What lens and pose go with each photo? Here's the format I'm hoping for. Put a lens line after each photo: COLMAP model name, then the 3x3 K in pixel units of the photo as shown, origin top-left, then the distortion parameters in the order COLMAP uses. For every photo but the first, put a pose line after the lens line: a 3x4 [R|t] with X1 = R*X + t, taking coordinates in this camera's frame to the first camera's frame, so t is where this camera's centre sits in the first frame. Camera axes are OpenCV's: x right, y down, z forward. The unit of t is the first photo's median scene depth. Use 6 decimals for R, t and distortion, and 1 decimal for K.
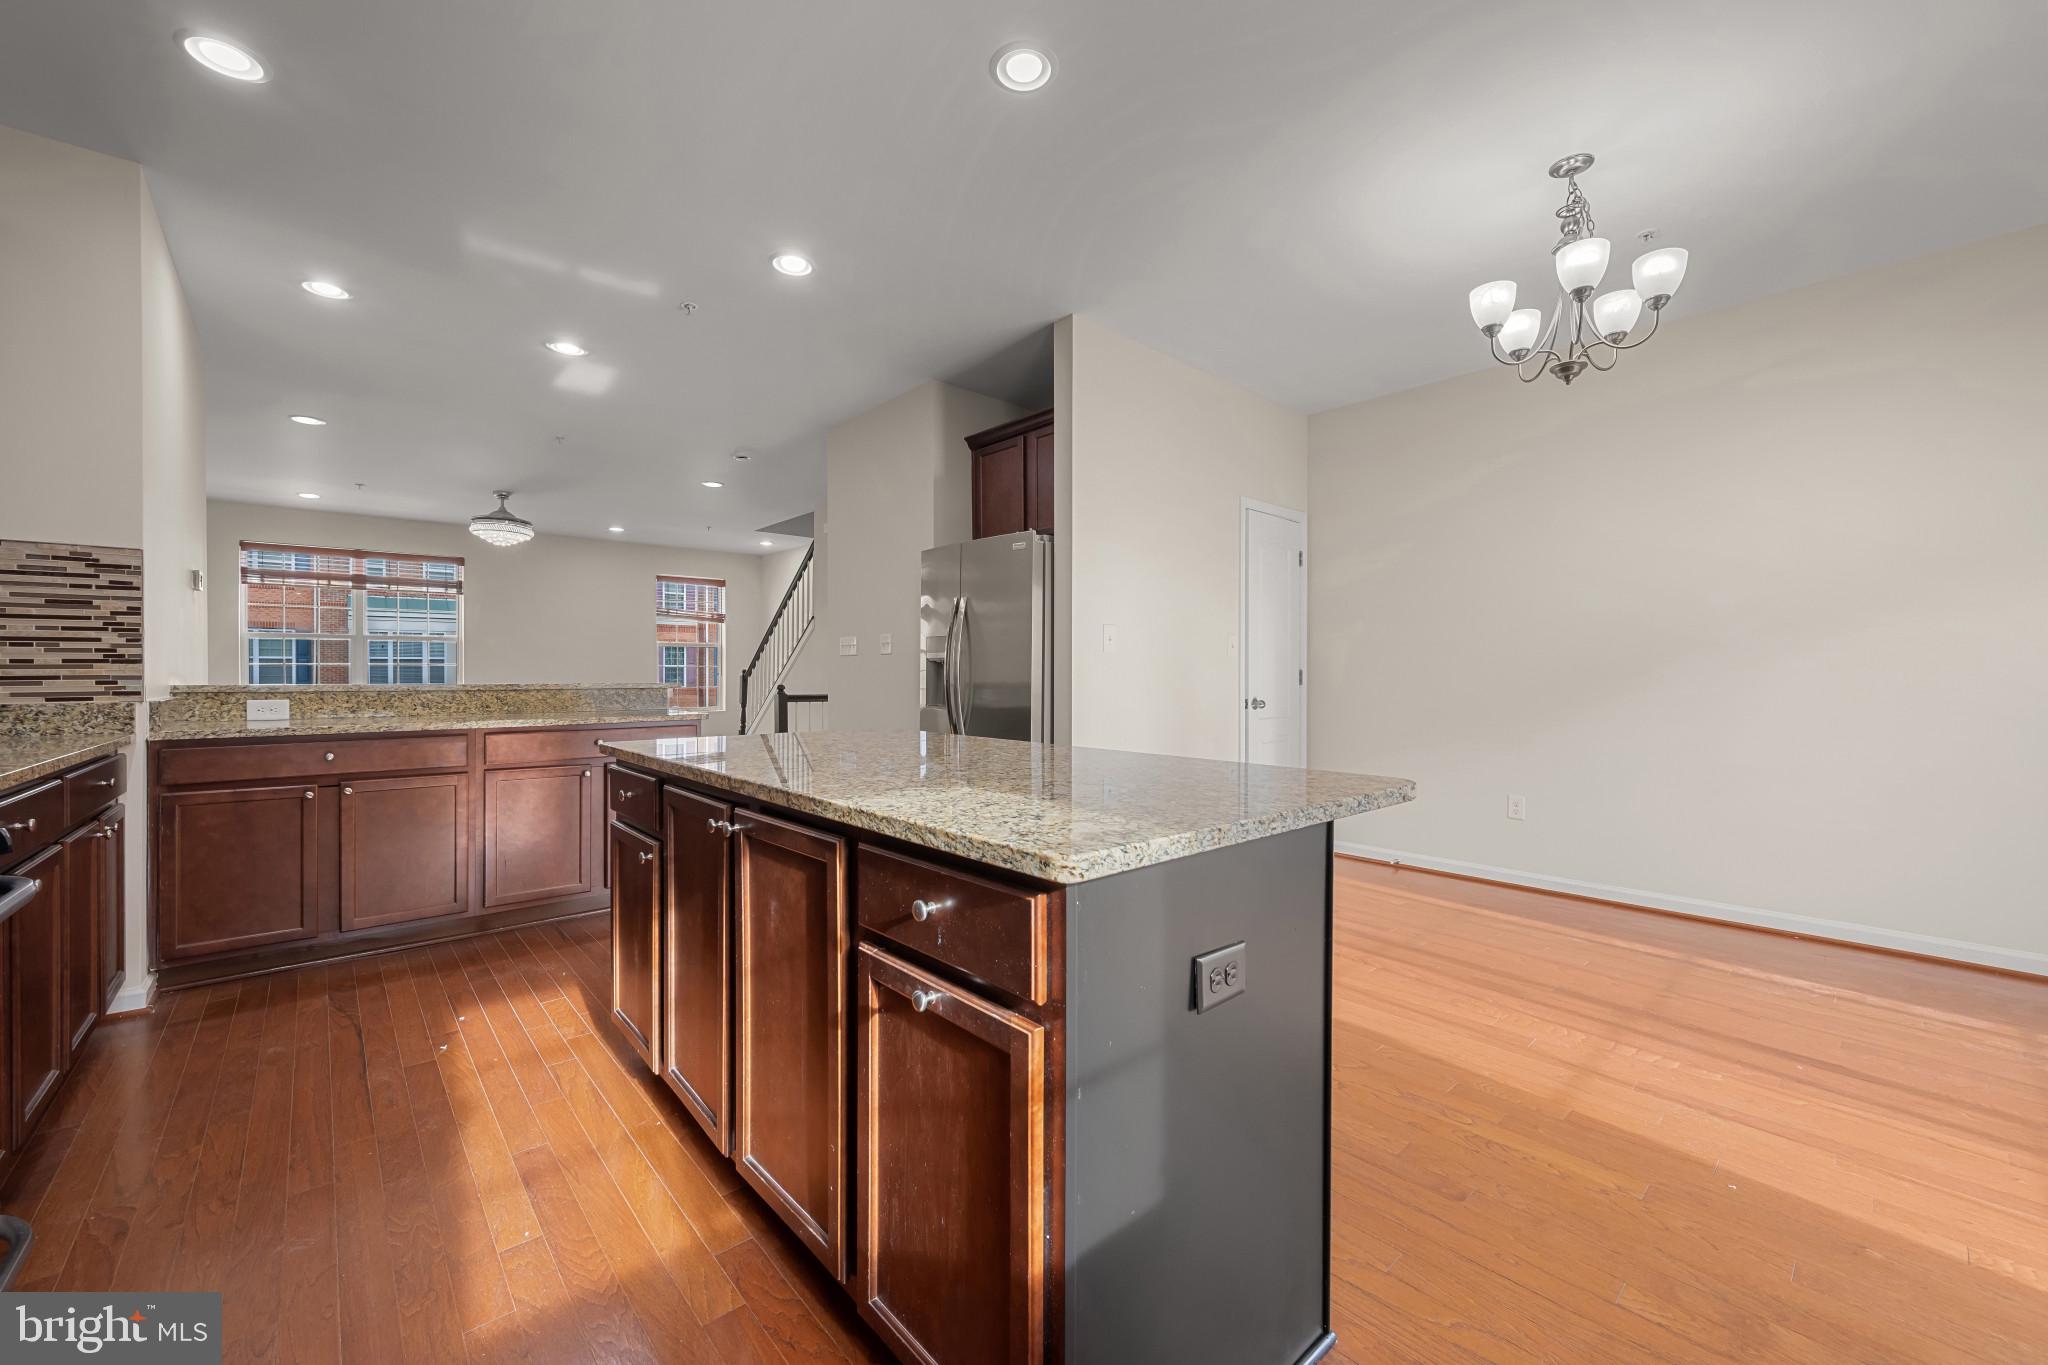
lens RADIAL K [[794.8, 0, 1024.0], [0, 794.8, 682.5], [0, 0, 1]] dist [-0.001094, -0.000085]
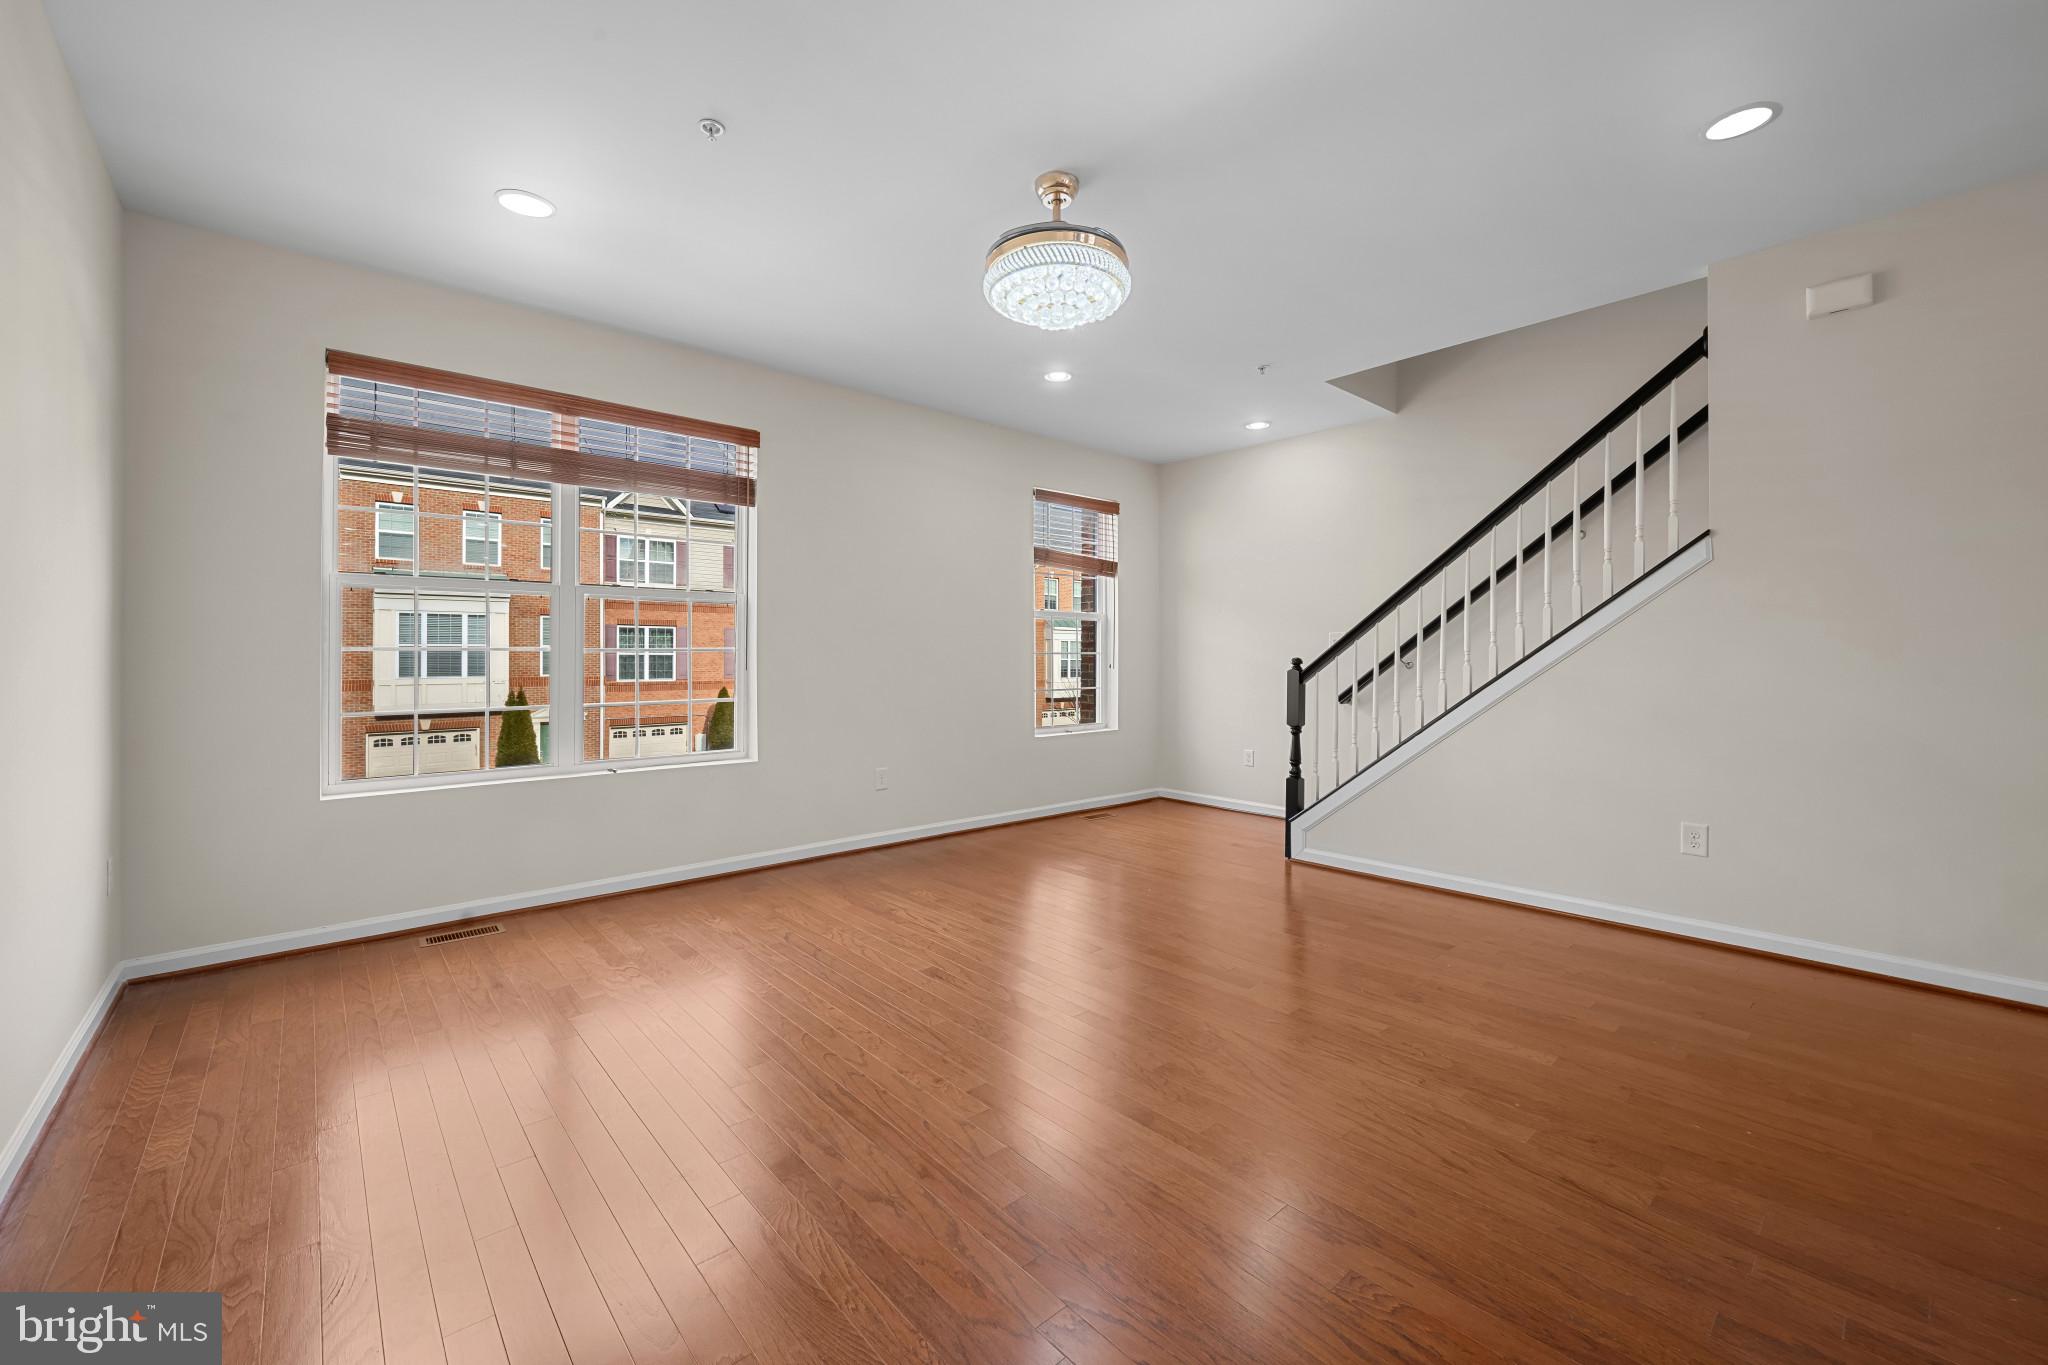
lens RADIAL K [[808.1, 0, 1016.2], [0, 808.1, 651.7], [0, 0, 1]] dist [-0.001235, -0.000151]
pose [[0.999990, -0.001704, -0.004210, -1.630519], [0.001625, 0.999827, -0.018508, -0.033062], [0.004241, 0.018501, 0.999820, 1.516705]]
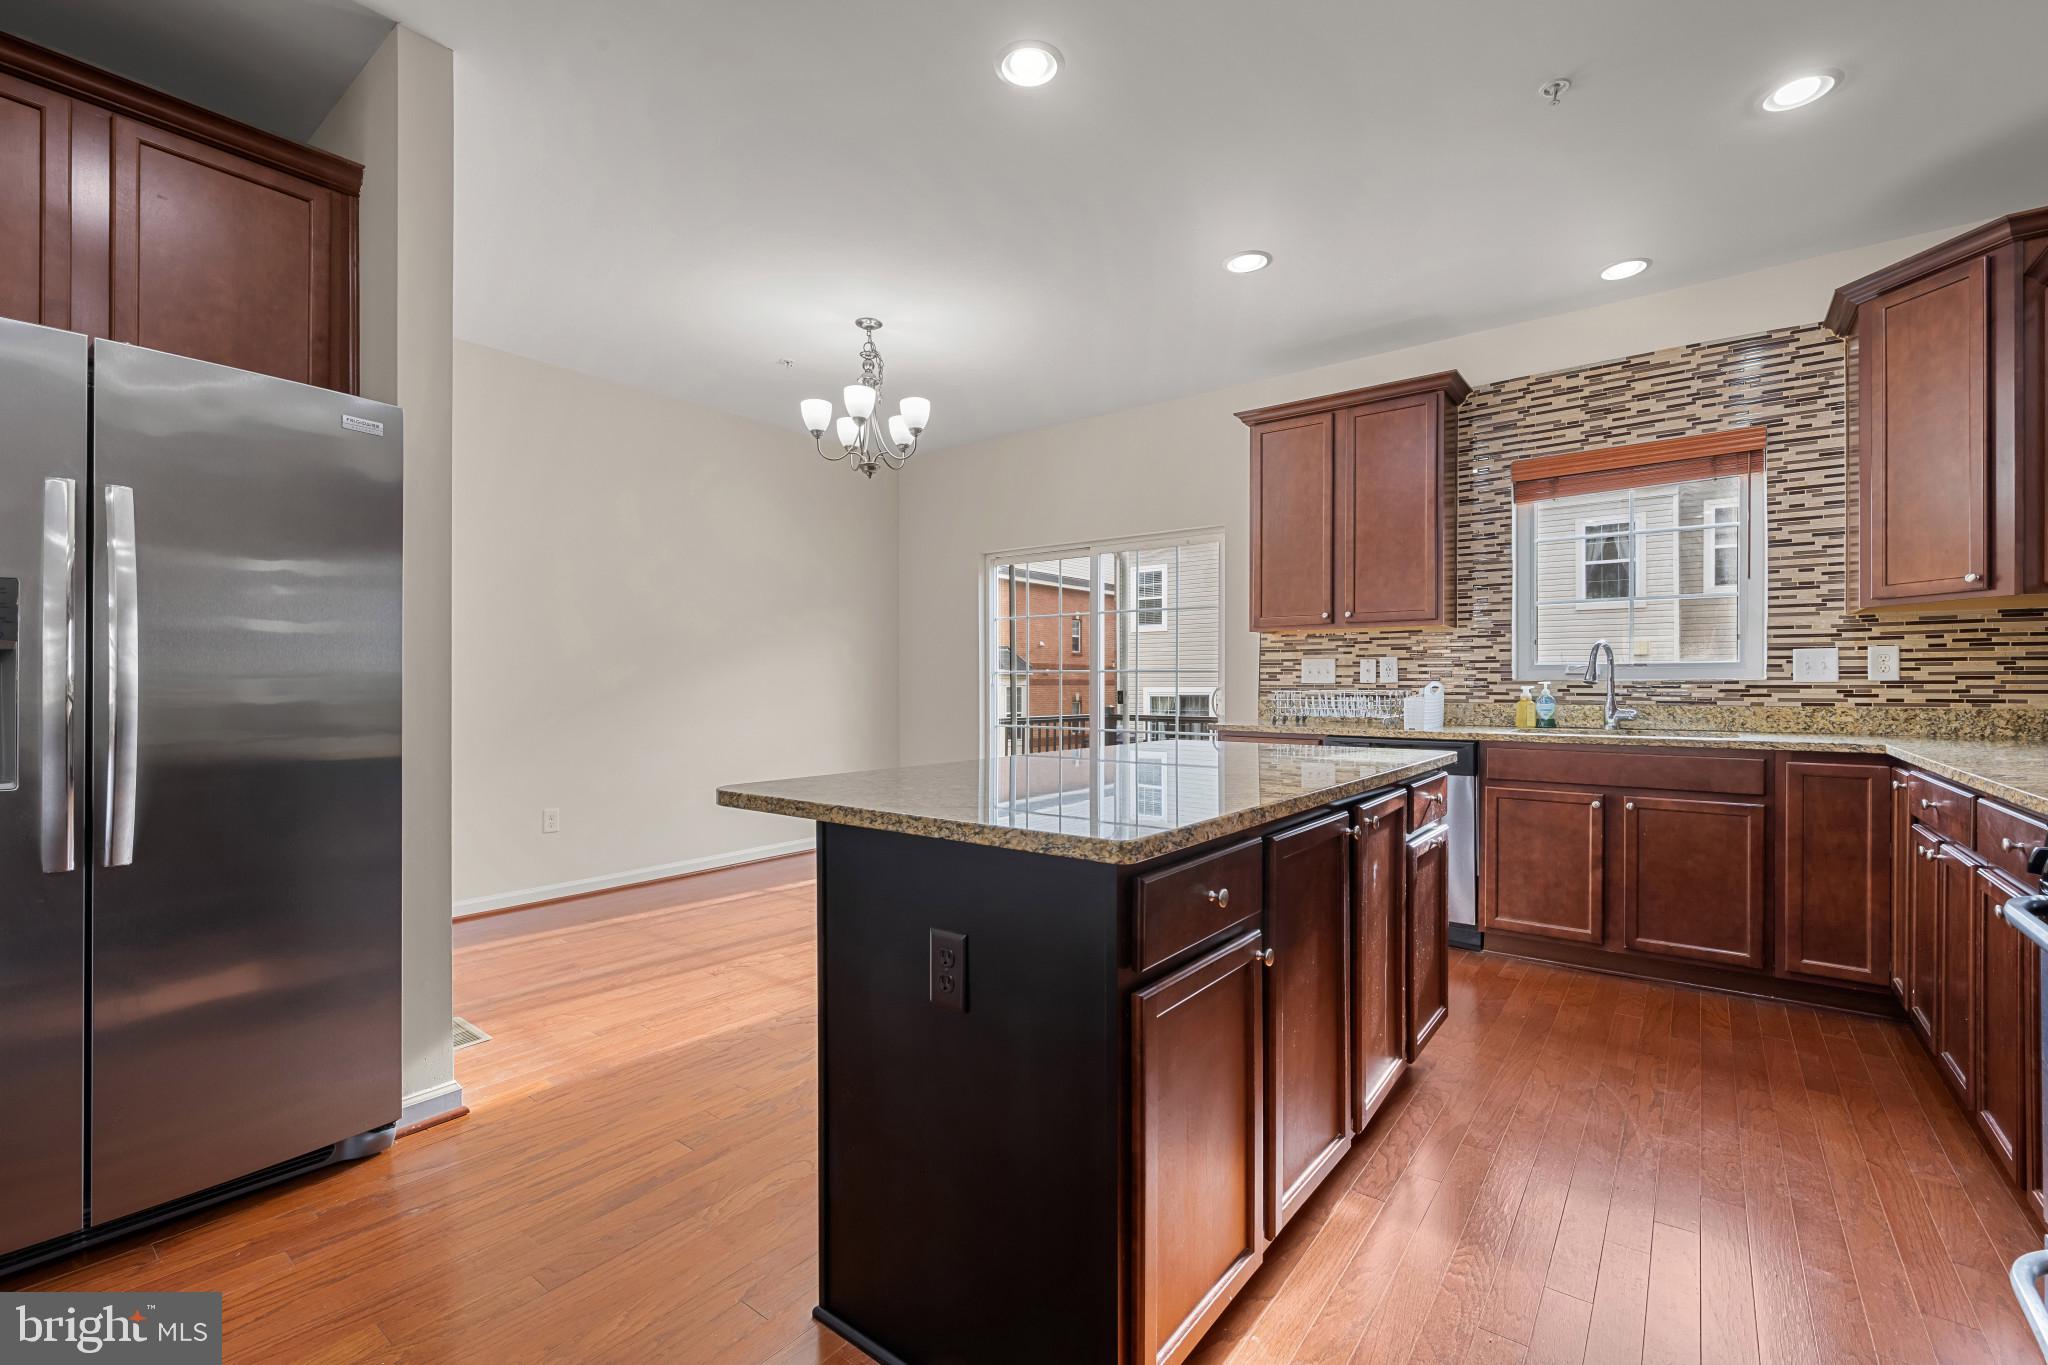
lens RADIAL K [[868.9, 0, 1035.2], [0, 868.9, 689.0], [0, 0, 1]] dist [-0.005841, -0.000434]
pose [[-0.188112, -0.005725, 0.982131, -0.761511], [0.008513, 0.999936, 0.007459, -0.010074], [-0.982111, 0.009765, -0.188051, 0.871589]]
